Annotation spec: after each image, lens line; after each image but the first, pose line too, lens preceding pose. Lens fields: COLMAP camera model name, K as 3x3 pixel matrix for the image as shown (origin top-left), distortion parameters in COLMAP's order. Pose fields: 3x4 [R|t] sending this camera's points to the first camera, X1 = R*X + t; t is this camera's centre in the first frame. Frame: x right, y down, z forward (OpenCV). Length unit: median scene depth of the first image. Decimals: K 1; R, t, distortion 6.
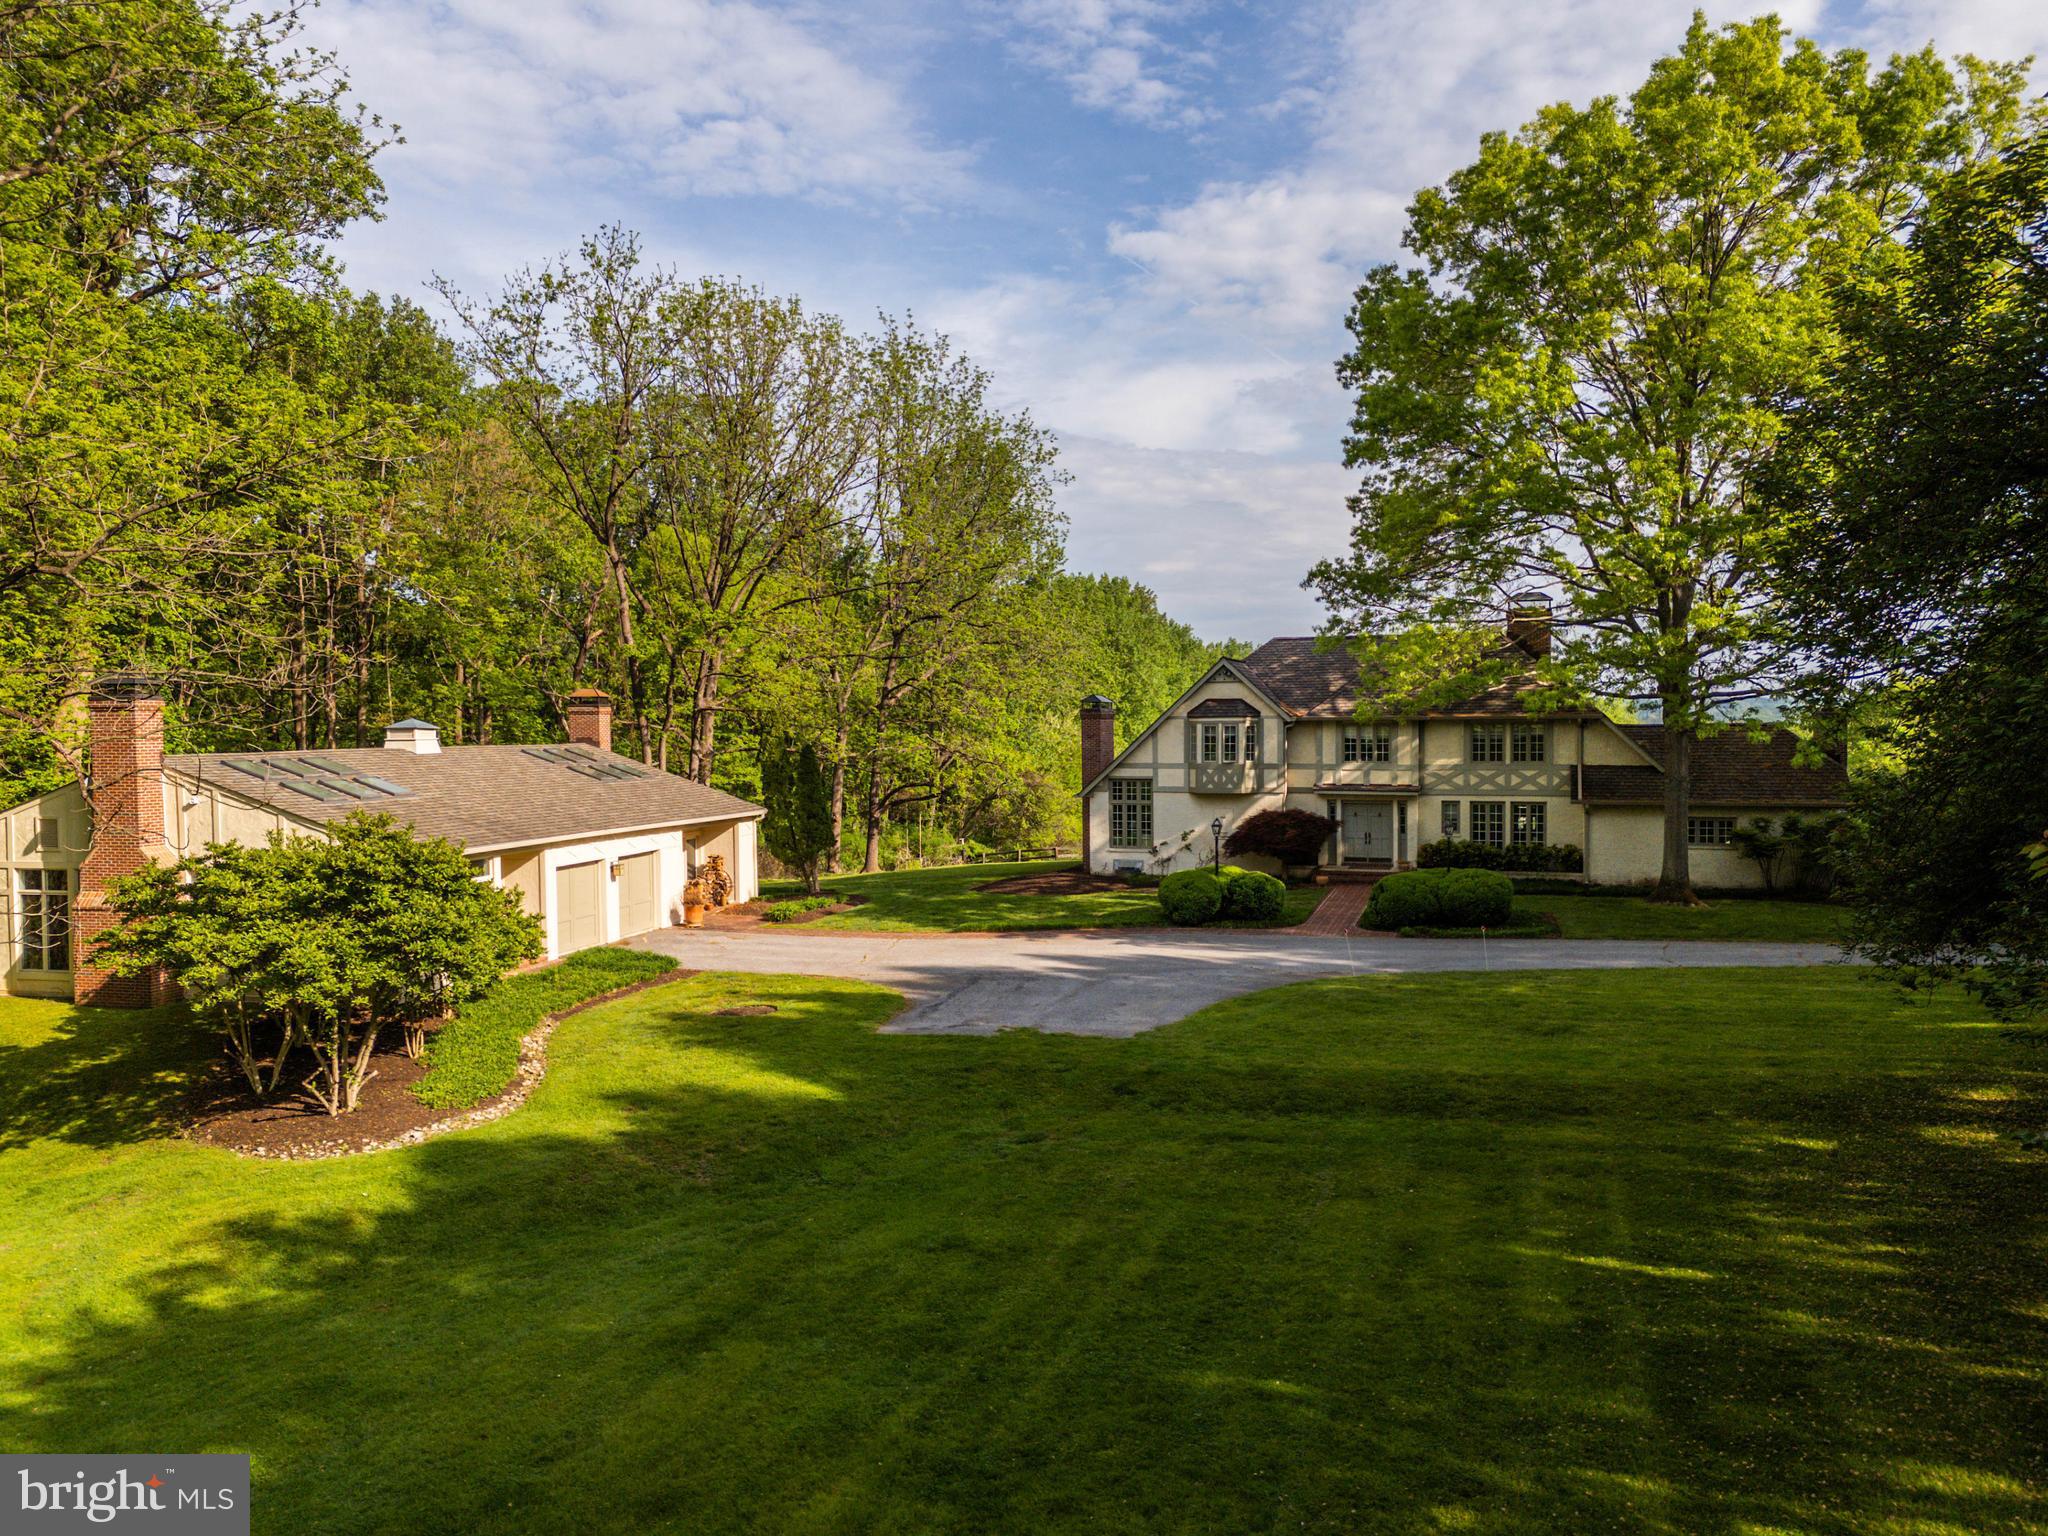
lens RADIAL K [[1449.5, 0, 1016.9], [0, 1449.5, 815.4], [0, 0, 1]] dist [0.040659, -0.000225]
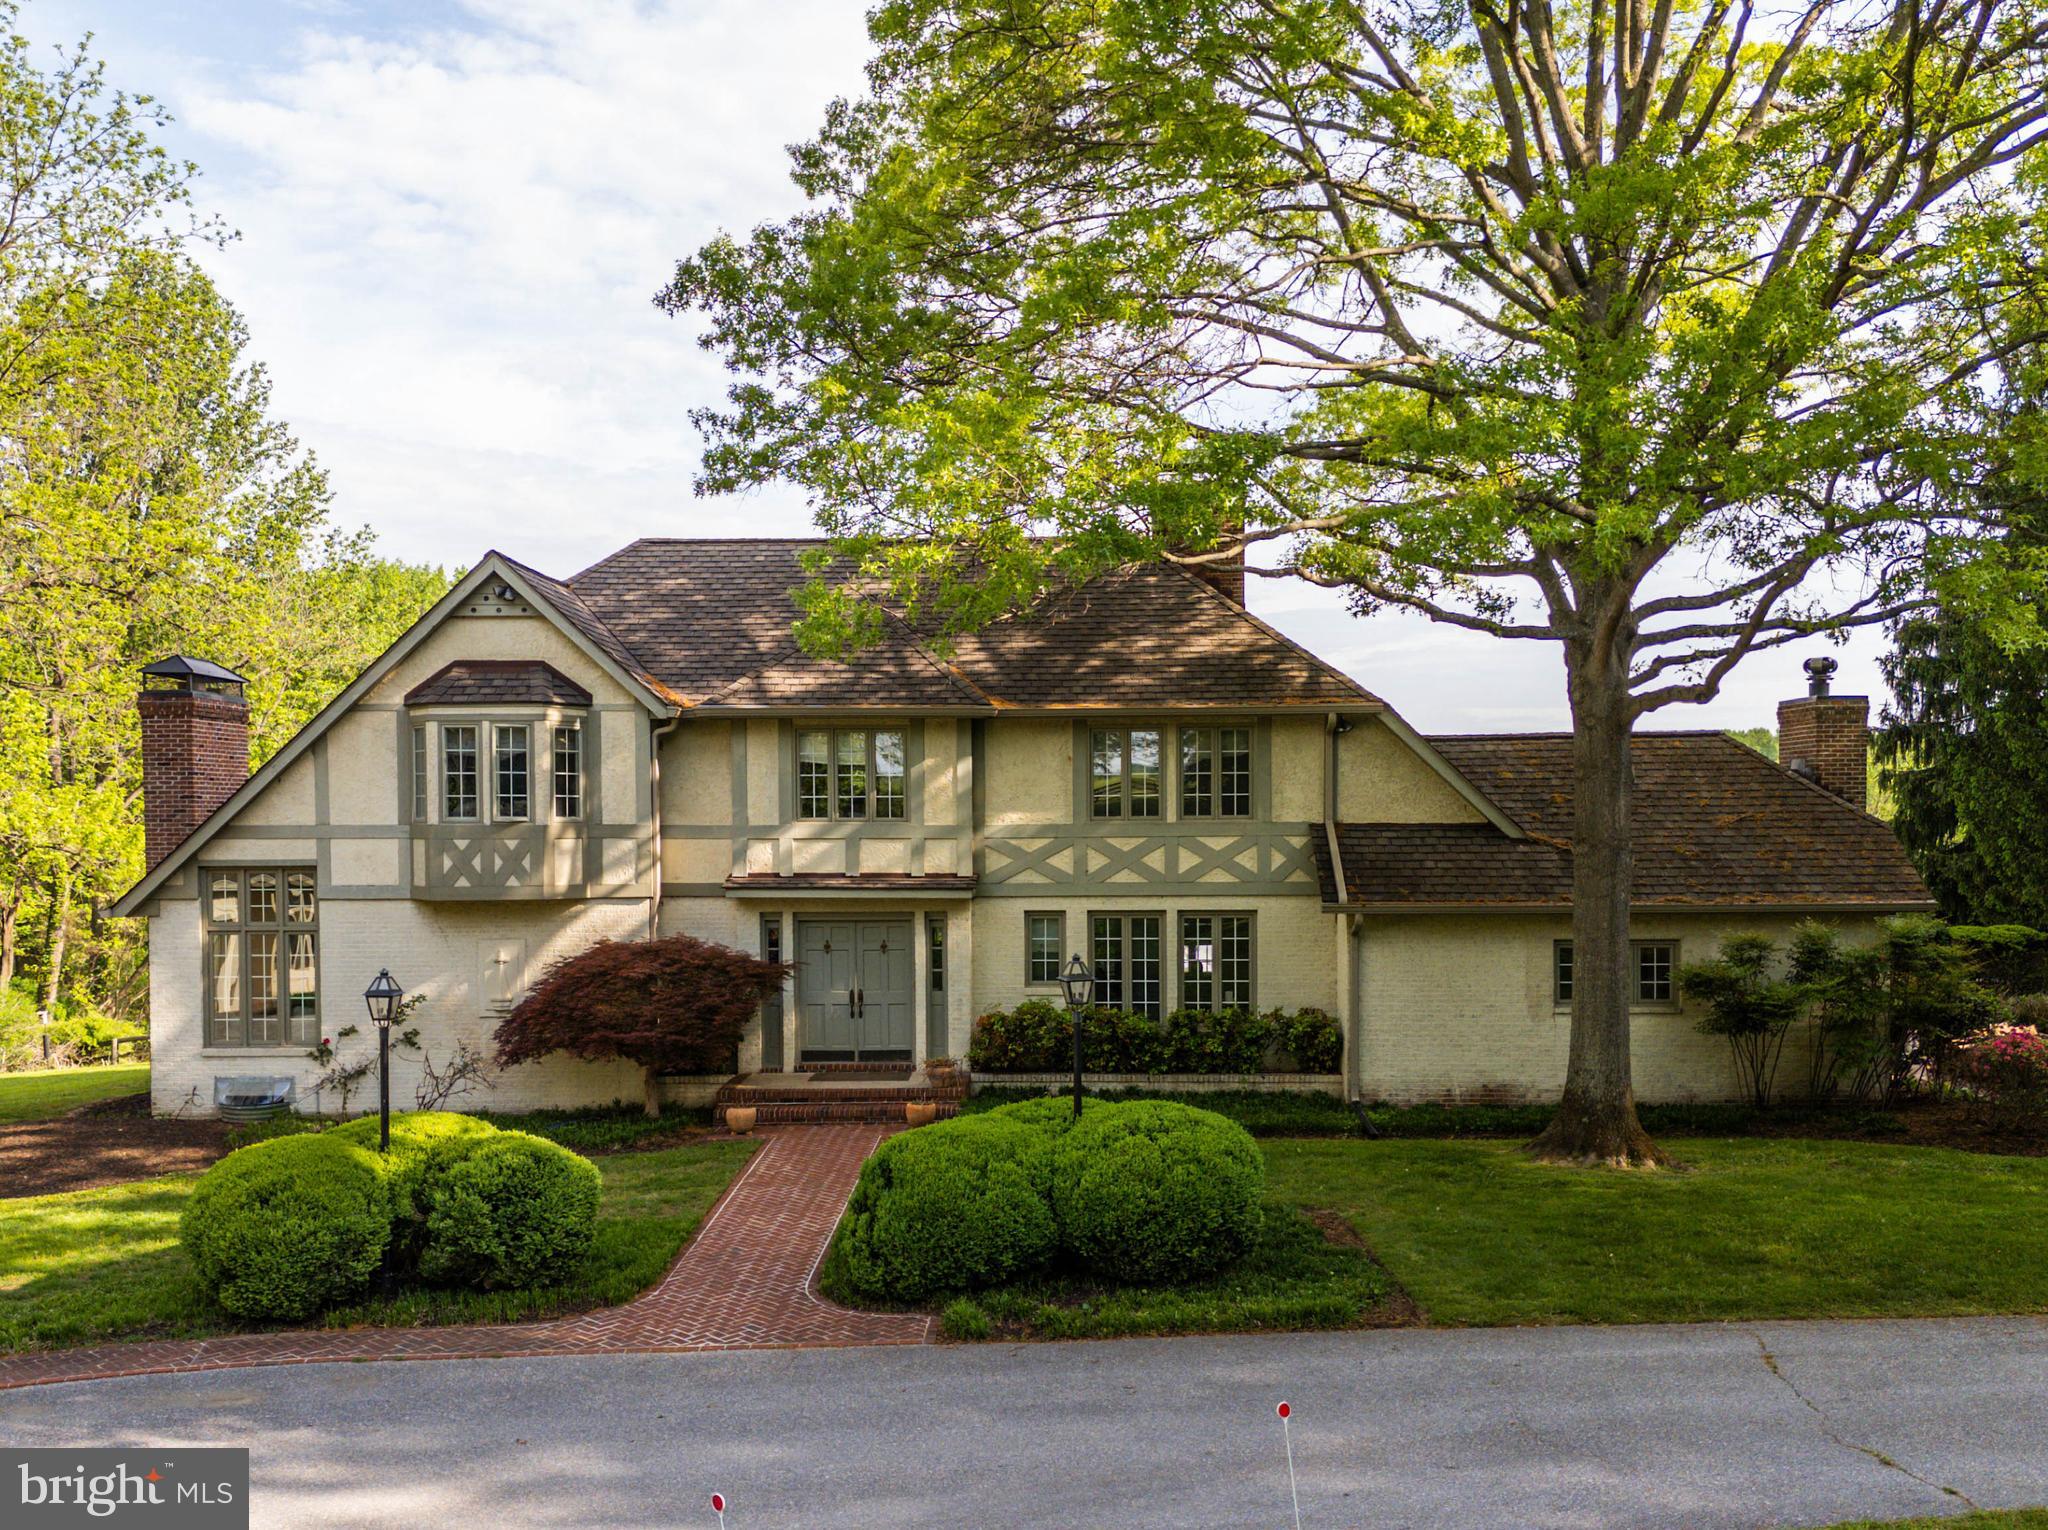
lens RADIAL K [[1449.5, 0, 1016.9], [0, 1449.5, 812.4], [0, 0, 1]] dist [0.040659, -0.000225]
pose [[0.946016, 0.012861, 0.323865, 0.150996], [0.018392, 0.995472, -0.093254, 0.000702], [-0.323598, 0.094176, 0.941496, 0.593453]]
